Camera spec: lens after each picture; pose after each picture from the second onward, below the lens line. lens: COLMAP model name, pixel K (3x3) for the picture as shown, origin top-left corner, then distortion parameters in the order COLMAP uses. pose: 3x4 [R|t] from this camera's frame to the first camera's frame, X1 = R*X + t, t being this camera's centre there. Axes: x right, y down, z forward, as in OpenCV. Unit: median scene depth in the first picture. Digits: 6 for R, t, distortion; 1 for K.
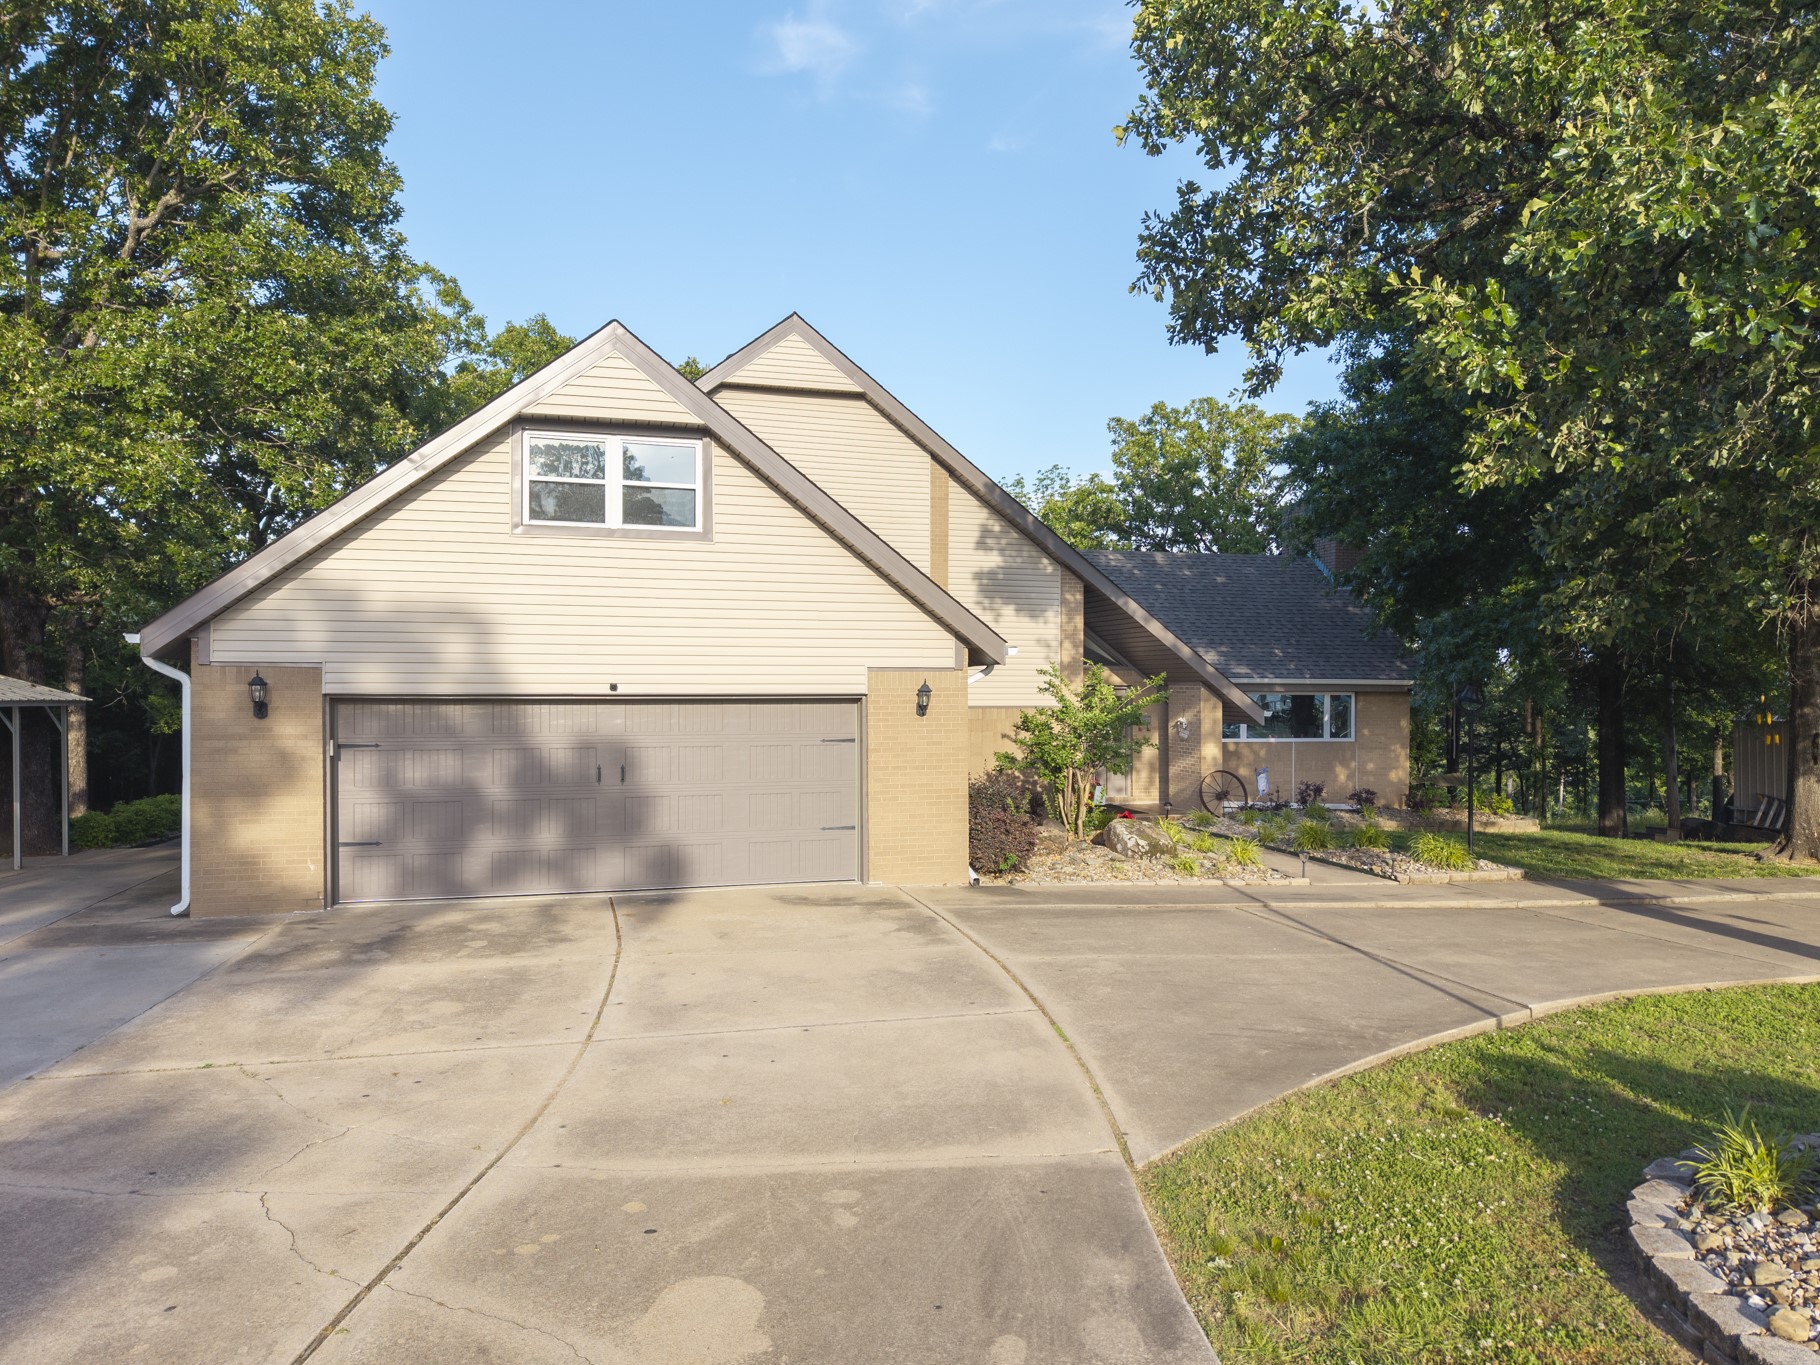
lens RADIAL K [[1233.2, 0, 902.5], [0, 1233.2, 683.8], [0, 0, 1]] dist [0.019467, -0.016039]
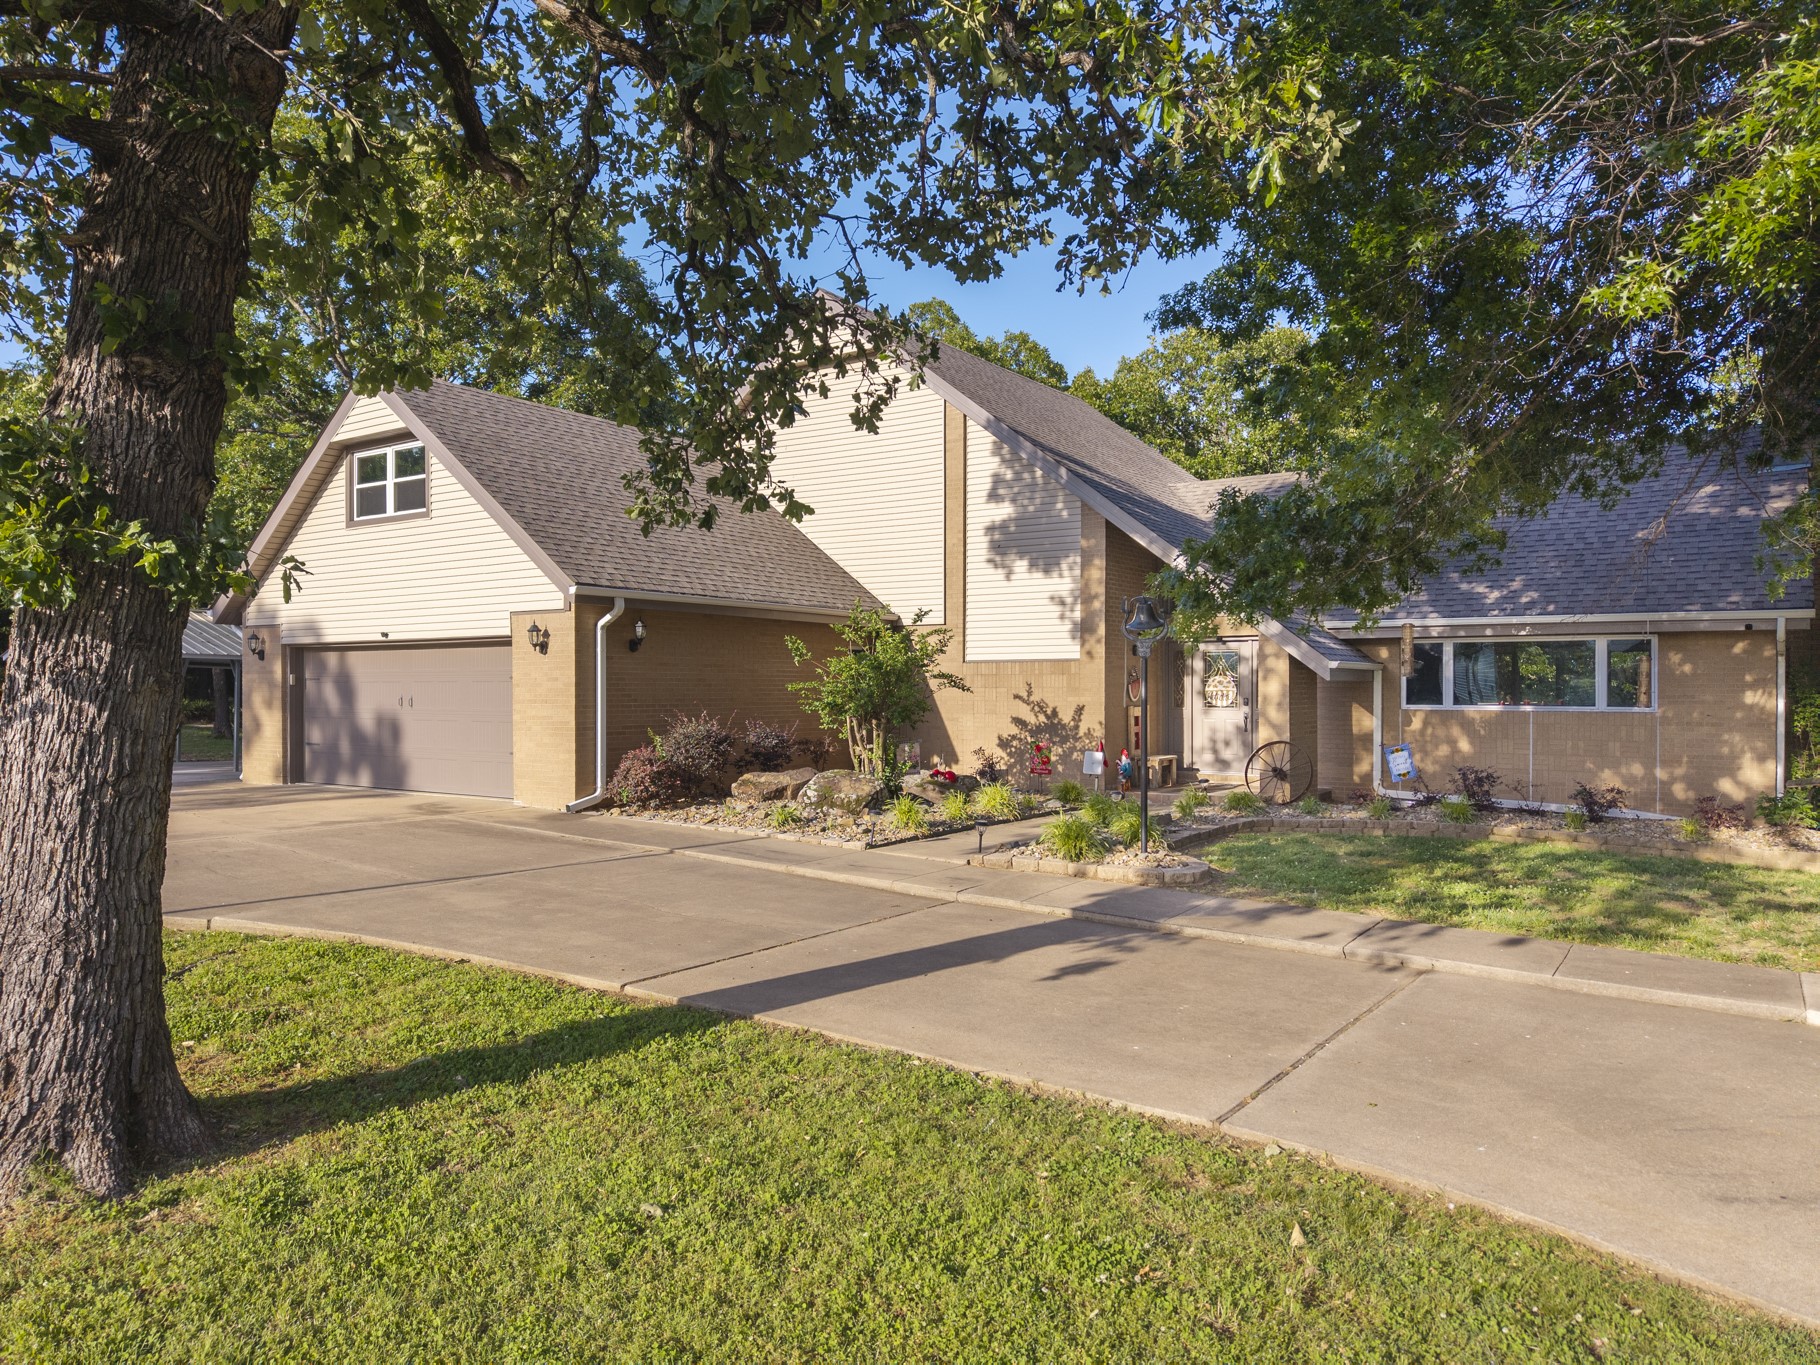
lens RADIAL K [[1233.2, 0, 902.5], [0, 1233.2, 683.8], [0, 0, 1]] dist [0.019467, -0.016039]
pose [[0.628463, -0.002863, -0.777834, 1.134899], [0.004080, 0.999992, -0.000384, 0.056821], [0.777829, -0.002932, 0.628469, 0.583325]]
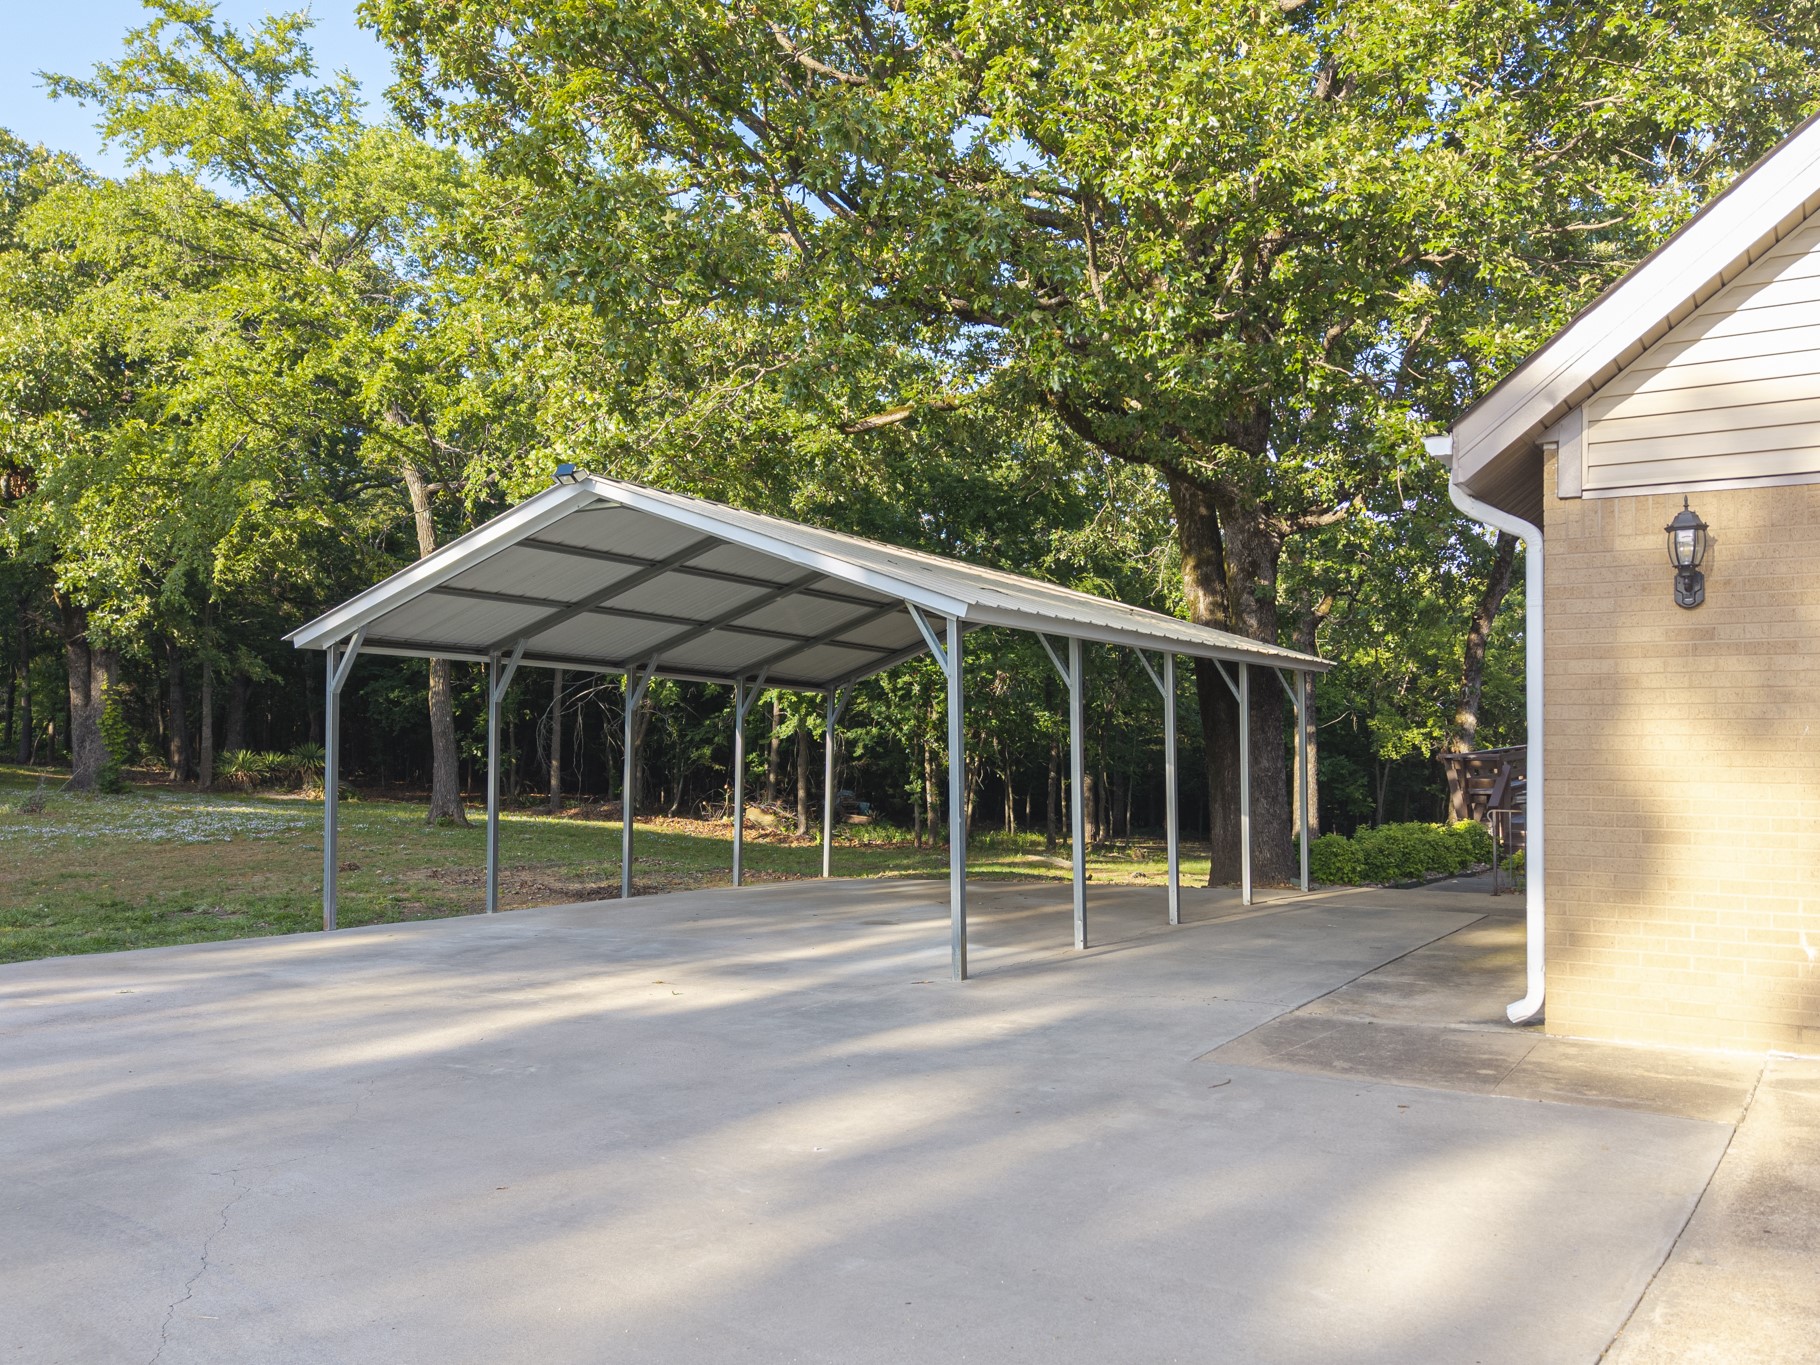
lens RADIAL K [[1418.8, 0, 1021.4], [0, 1418.8, 730.2], [0, 0, 1]] dist [-0.002783, -0.015189]
pose [[0.711583, -0.005519, -0.702581, -0.301660], [0.003622, 0.999985, -0.004186, 0.067237], [0.702593, 0.000434, 0.711592, 0.424490]]
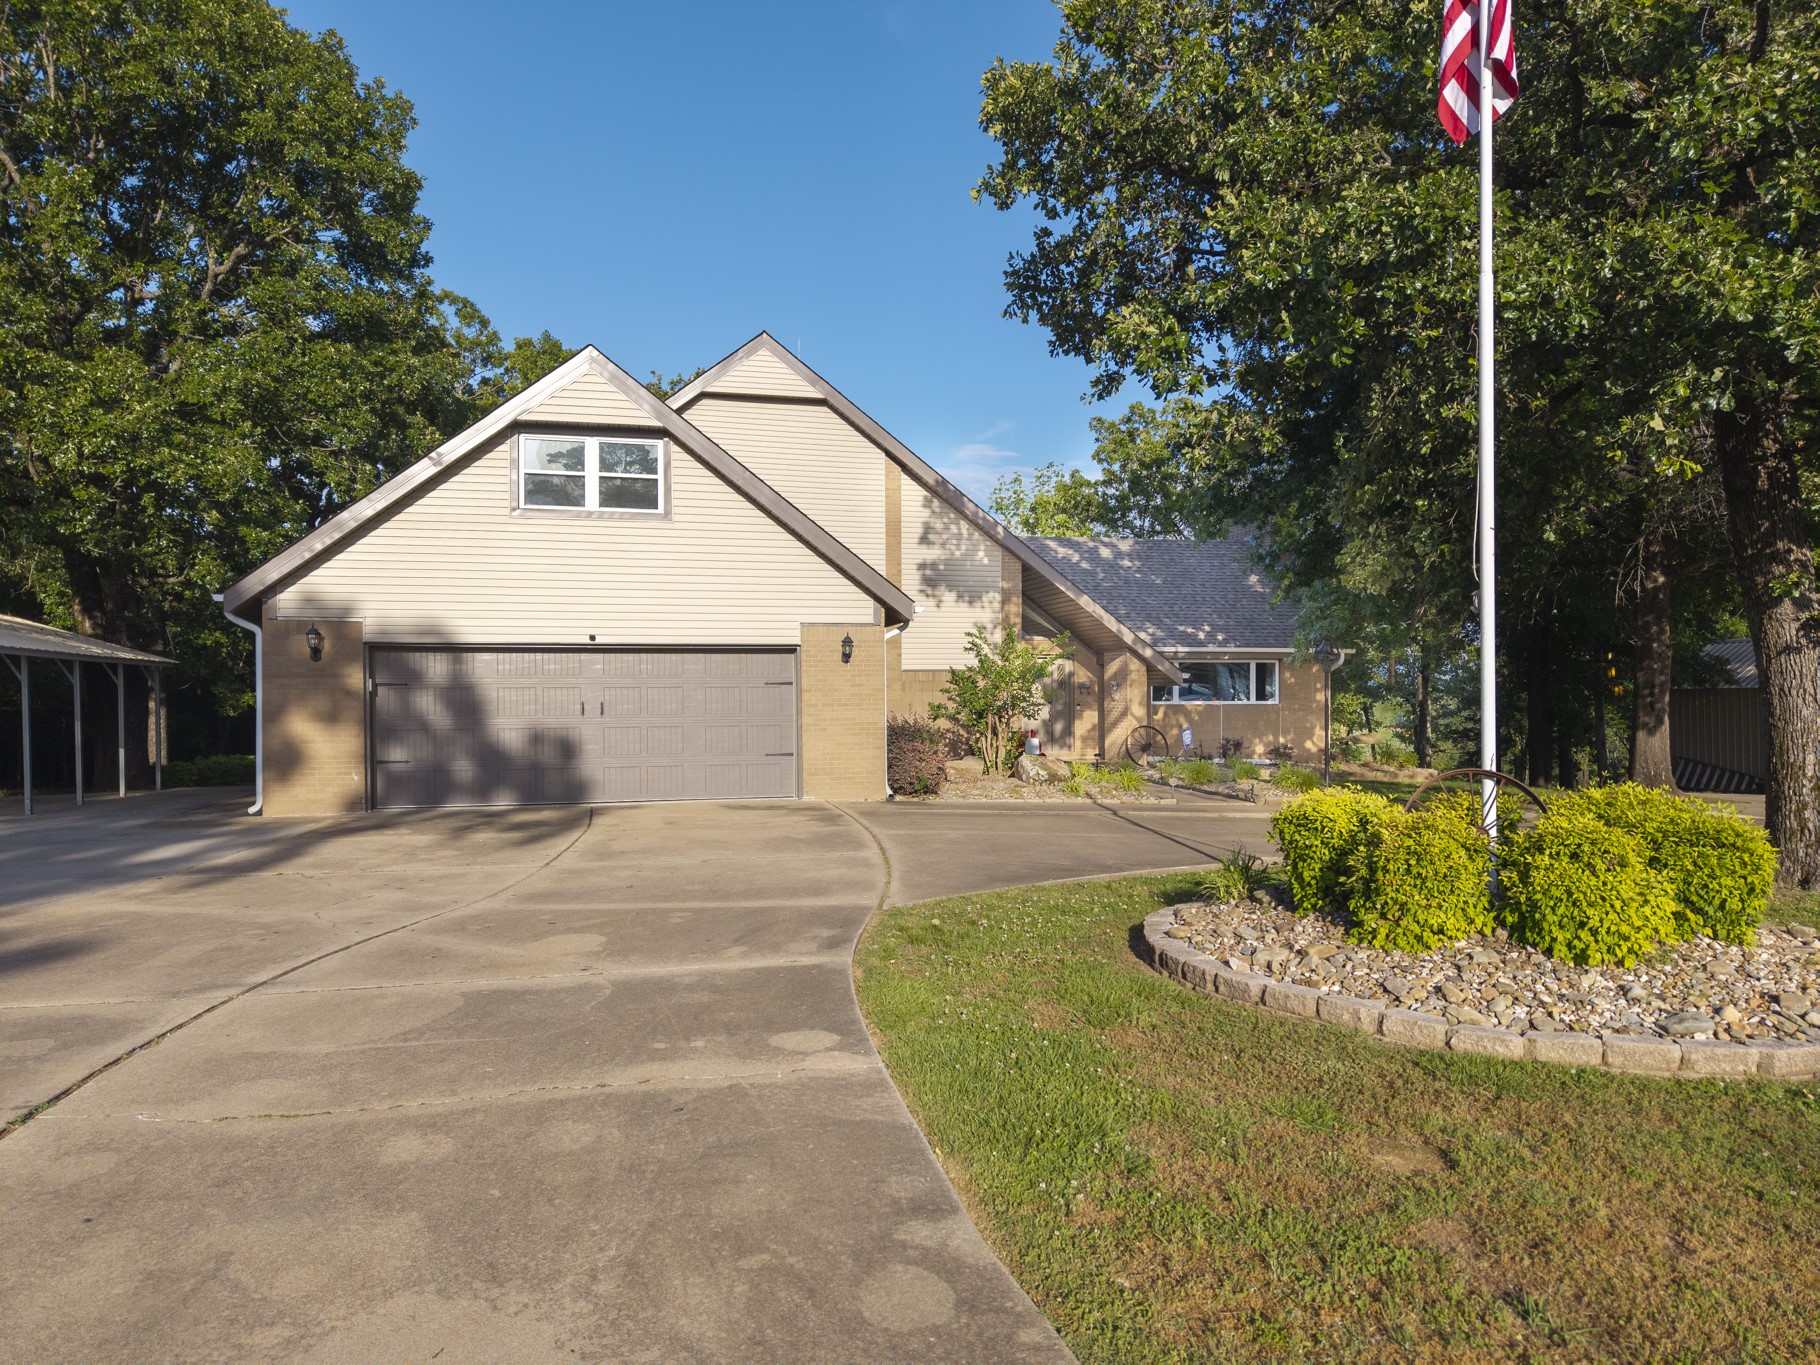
lens RADIAL K [[1224.1, 0, 906.1], [0, 1224.1, 688.1], [0, 0, 1]] dist [0.007245, -0.004095]
pose [[0.999479, -0.006210, -0.031671, 0.119950], [0.006277, 0.999978, 0.002022, 0.052095], [0.031658, -0.002219, 0.999496, -0.224975]]
